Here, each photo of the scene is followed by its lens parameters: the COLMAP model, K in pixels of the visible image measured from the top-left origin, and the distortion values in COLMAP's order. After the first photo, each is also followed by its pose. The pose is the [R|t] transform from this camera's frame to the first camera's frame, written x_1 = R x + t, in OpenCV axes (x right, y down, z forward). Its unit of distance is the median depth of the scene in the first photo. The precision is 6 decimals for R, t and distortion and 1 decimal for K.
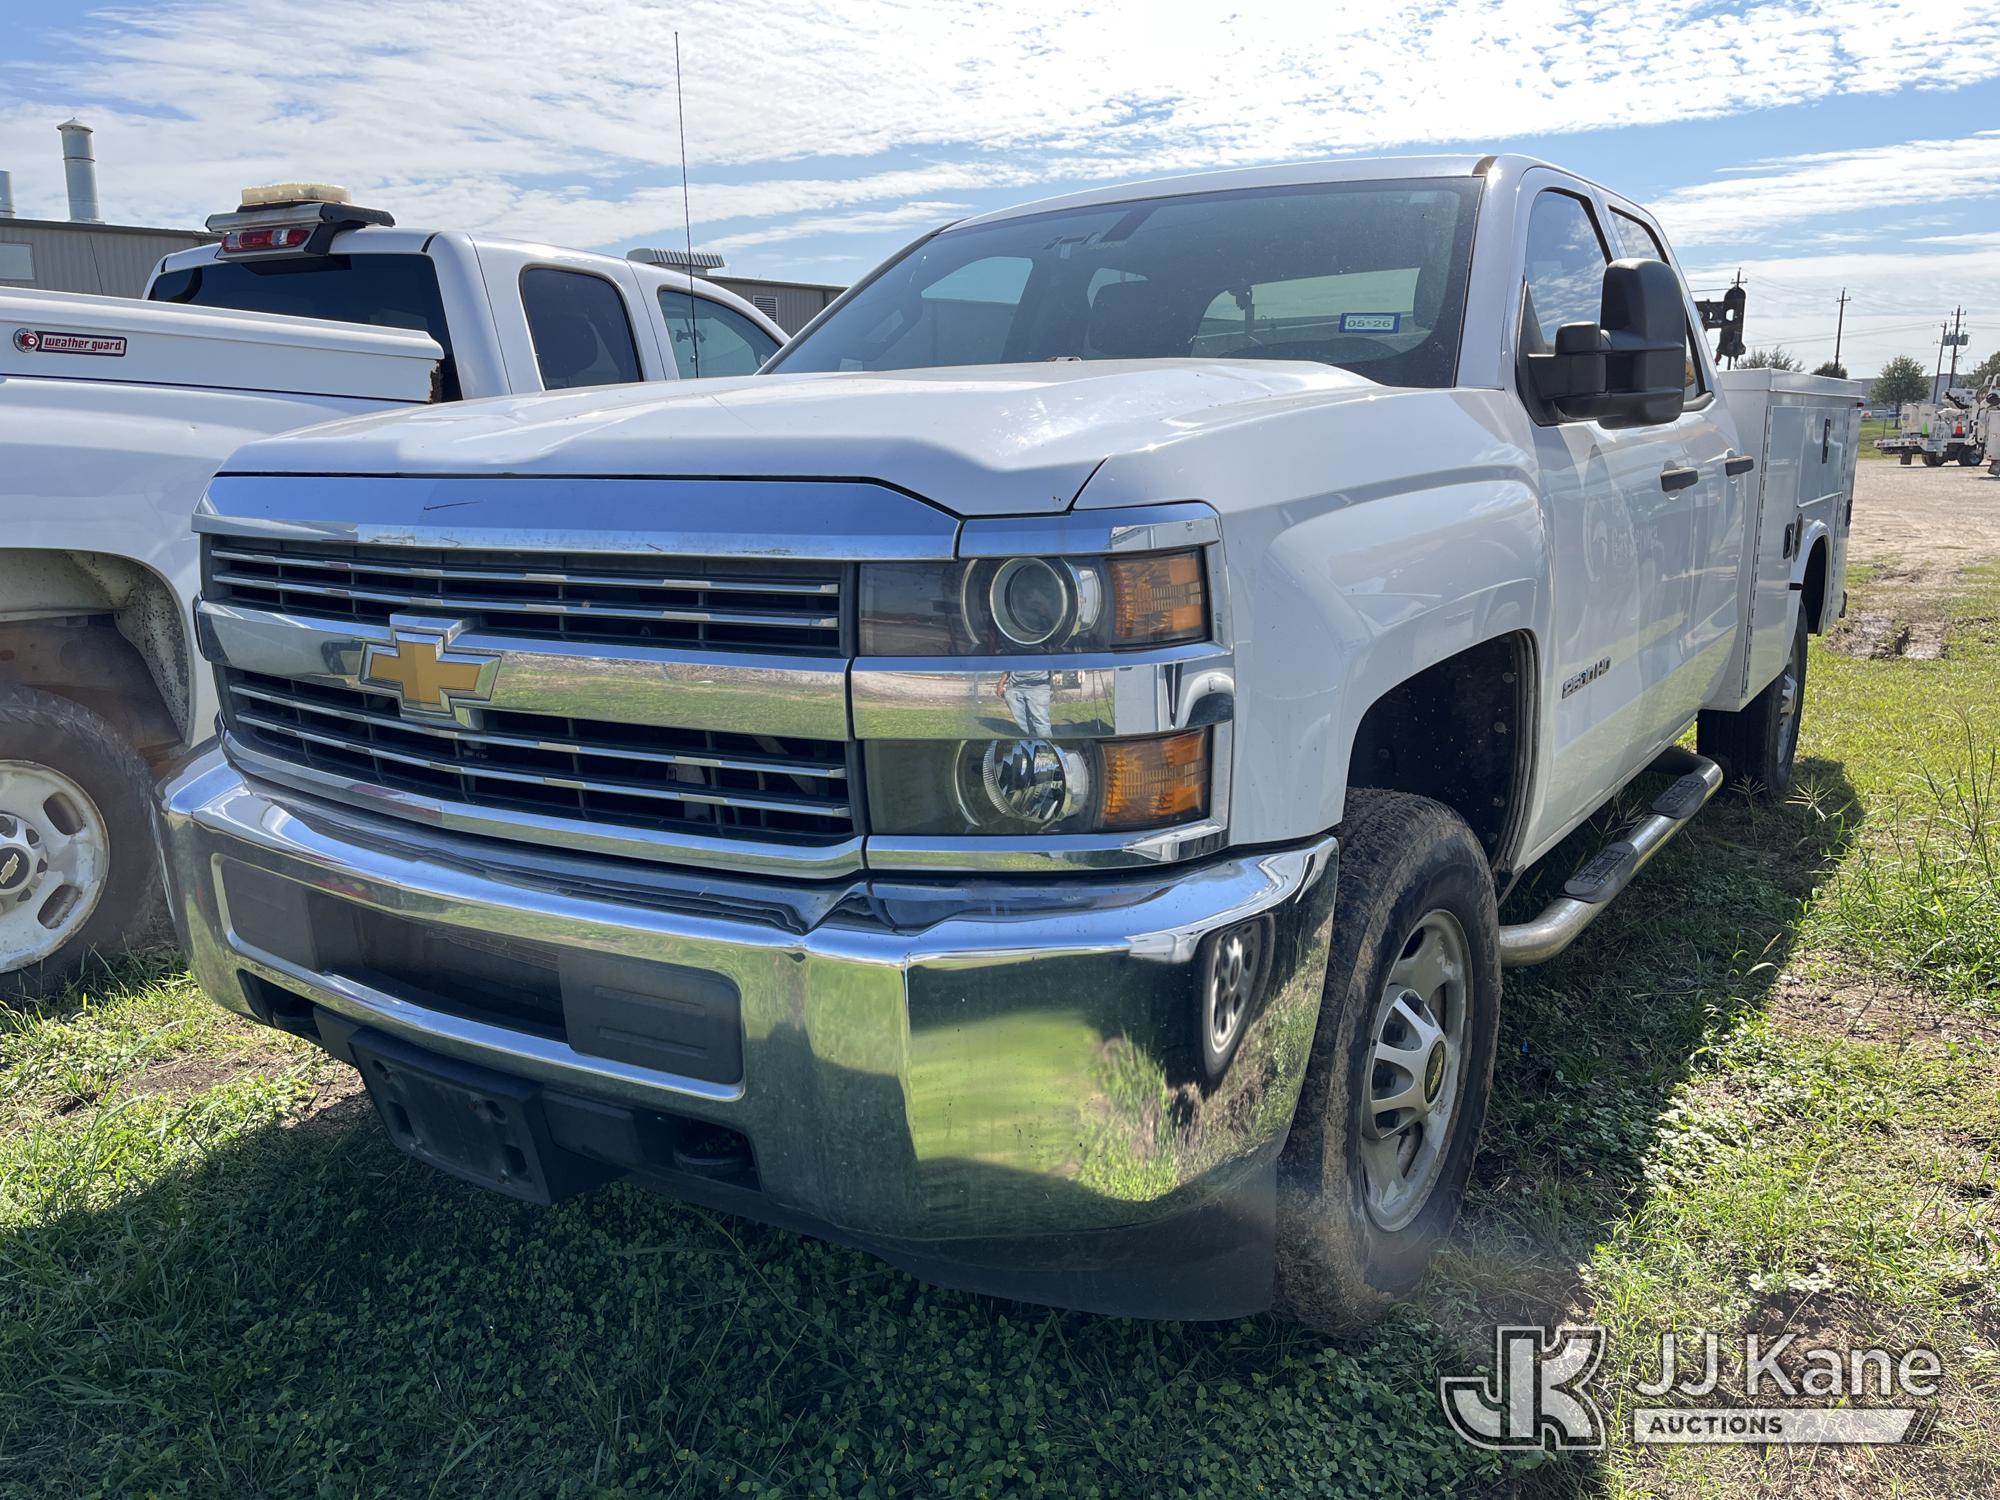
lens RADIAL K [[1559.4, 0, 1005.1], [0, 1559.4, 752.6], [0, 0, 1]] dist [0.077658, 0.004951]
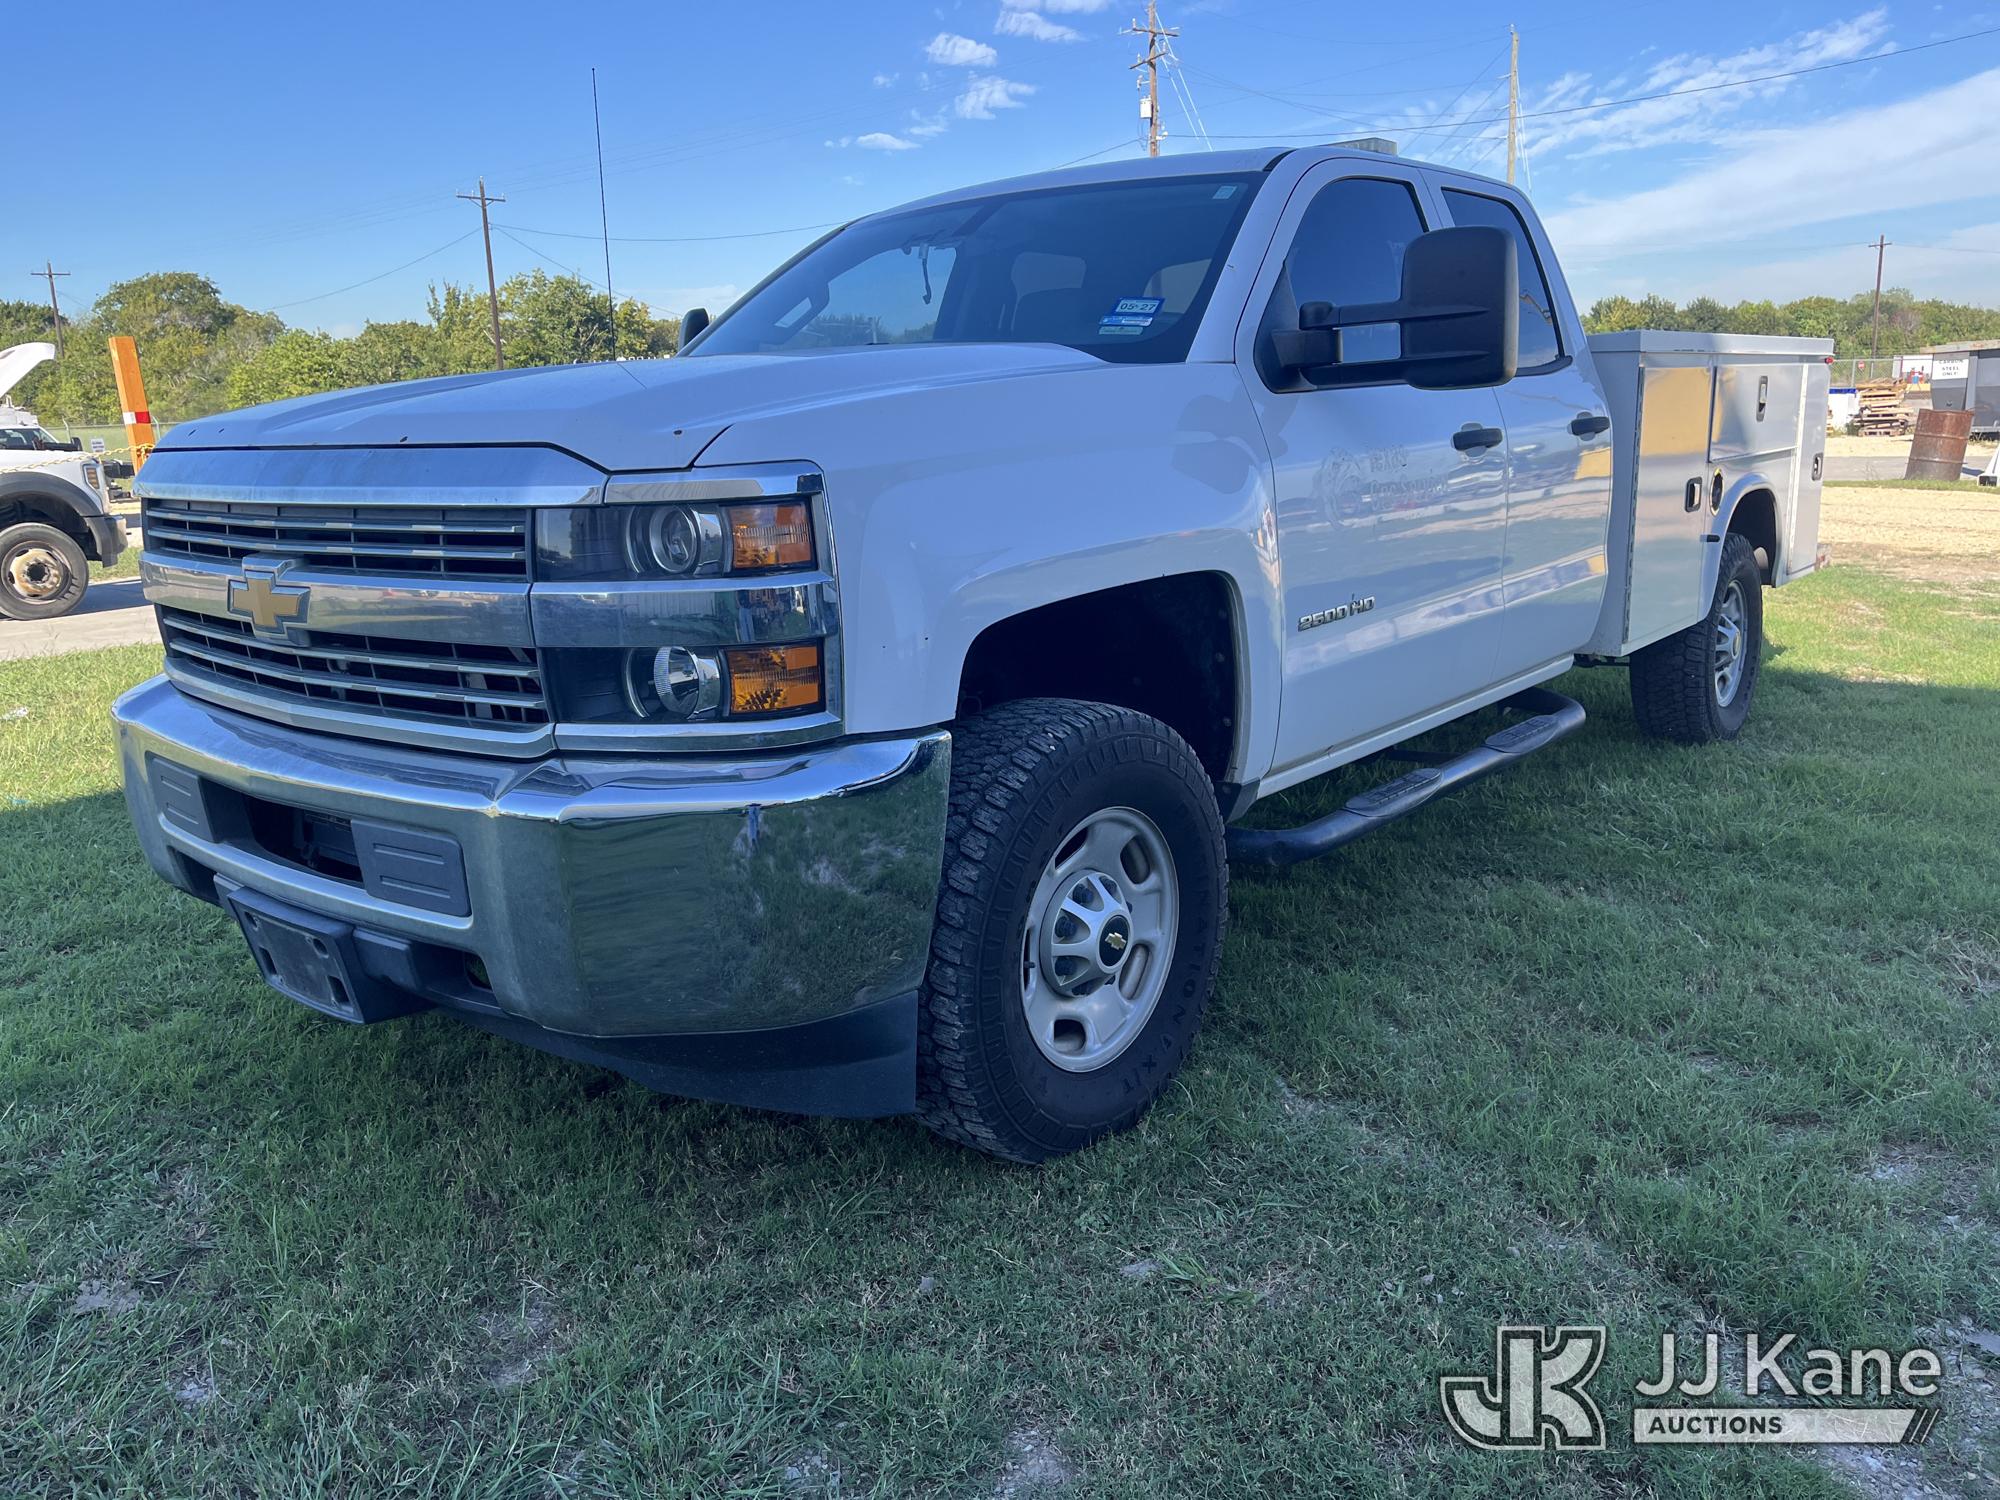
lens RADIAL K [[1559.4, 0, 1001.0], [0, 1559.4, 761.1], [0, 0, 1]] dist [0.077658, 0.004951]
pose [[0.994814, 0.005514, -0.101561, 0.387410], [-0.003358, 0.999766, 0.021393, 0.053150], [0.101655, -0.020941, 0.994599, -0.239460]]
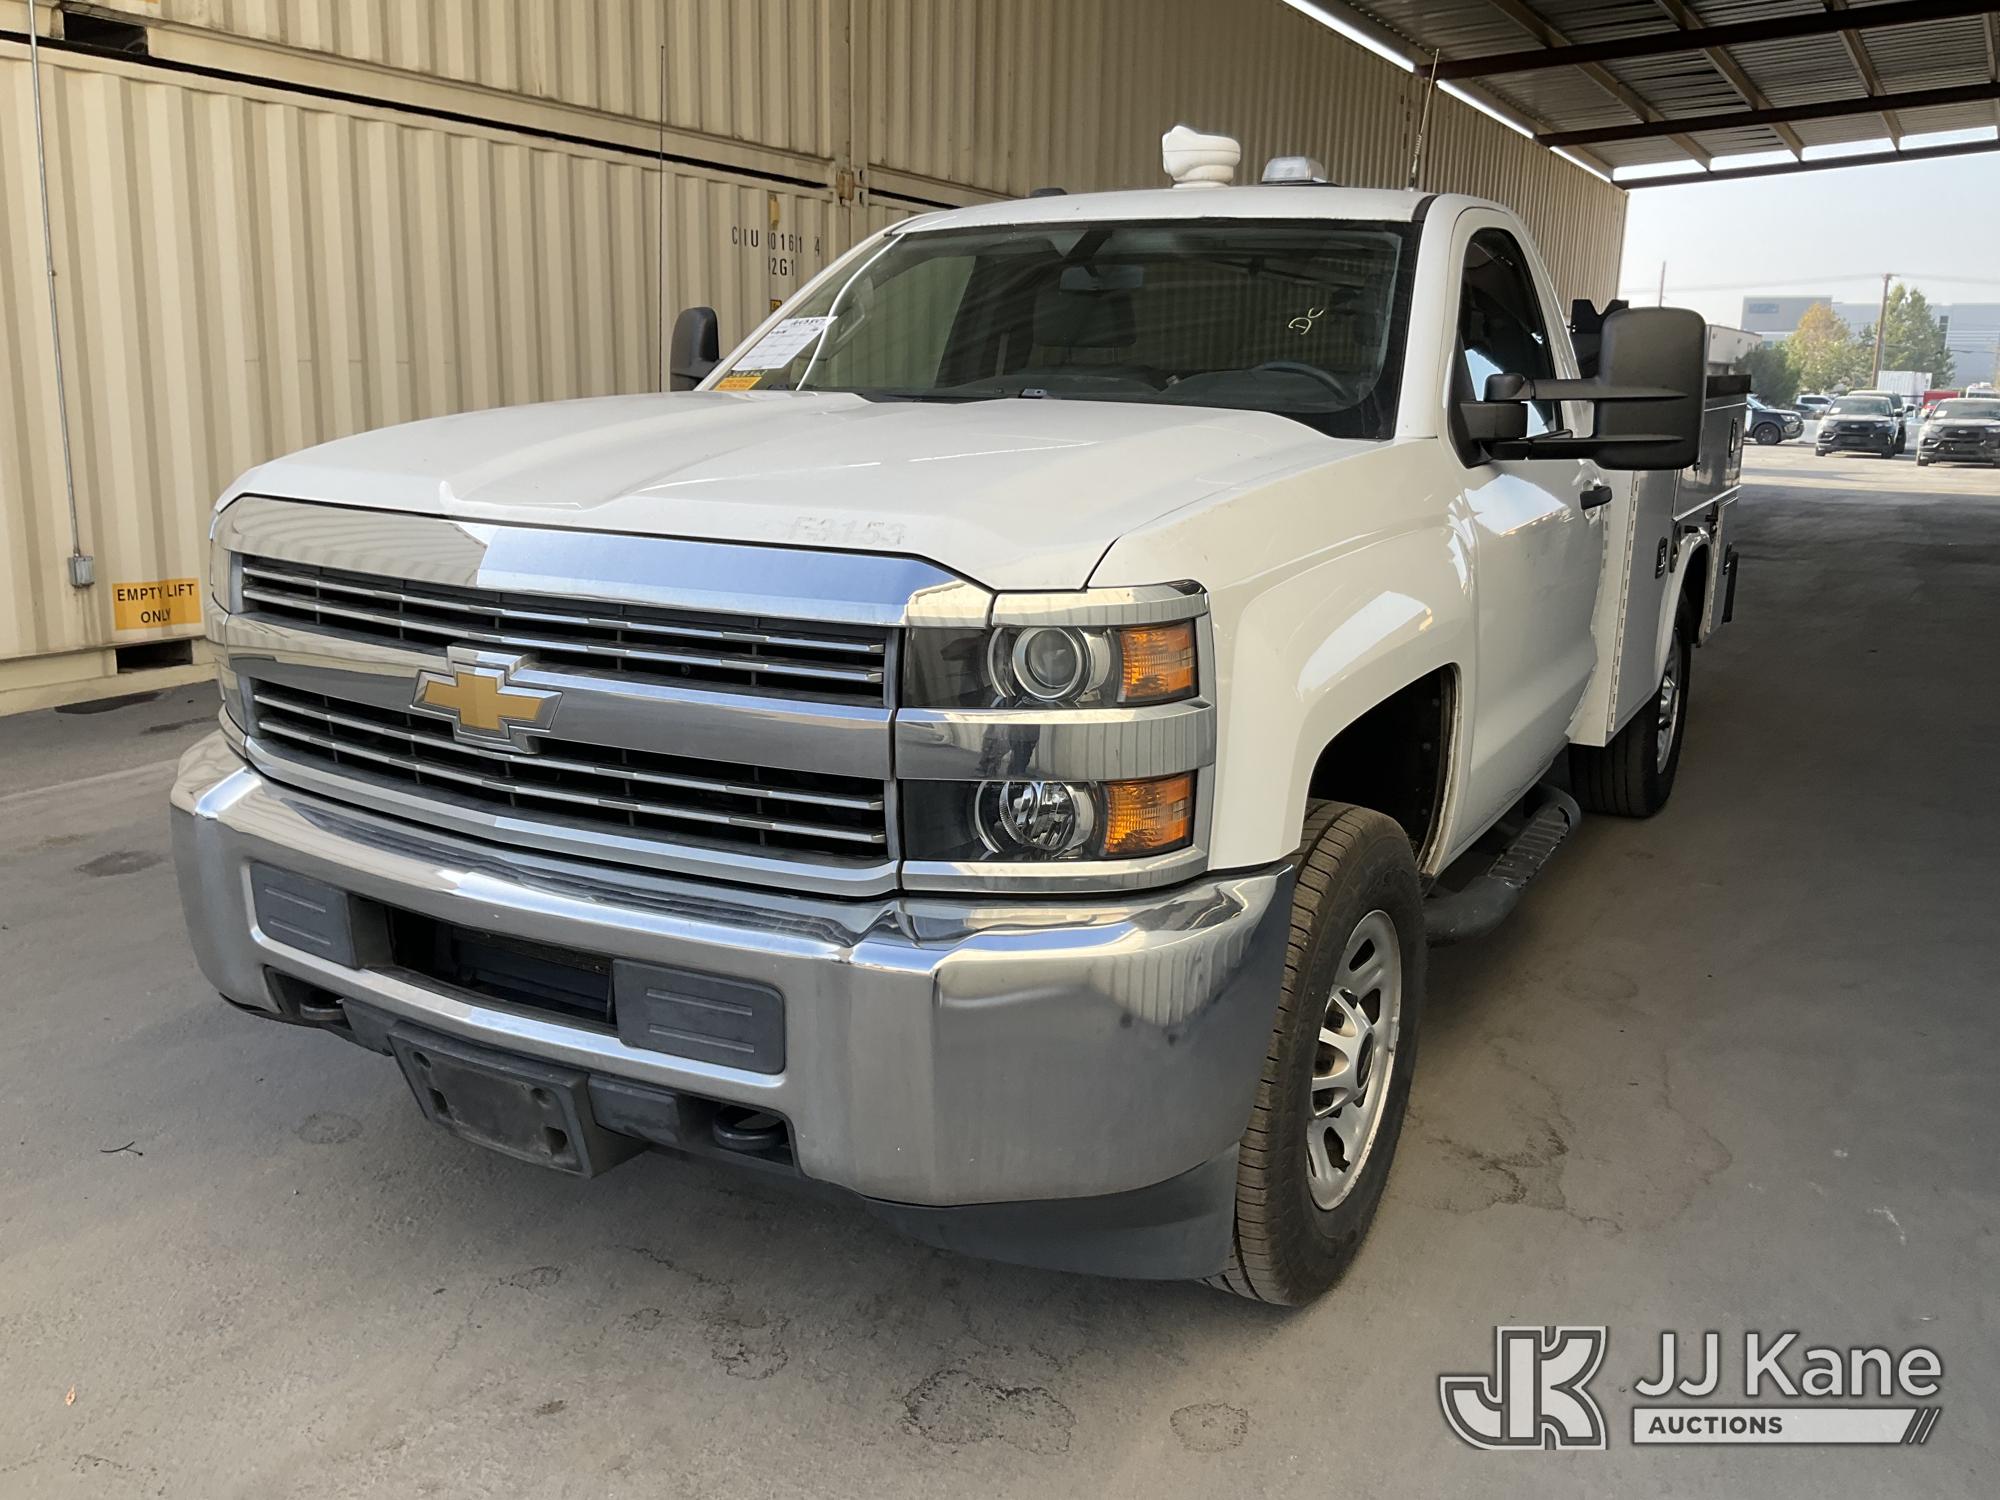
lens RADIAL K [[1698.3, 0, 1016.1], [0, 1698.3, 736.6], [0, 0, 1]] dist [0.102325, 0.004255]
pose [[0.996604, 0.014655, 0.081027, -0.101677], [-0.016374, 0.999654, 0.020598, -0.062208], [-0.080697, -0.021854, 0.996499, -0.248391]]
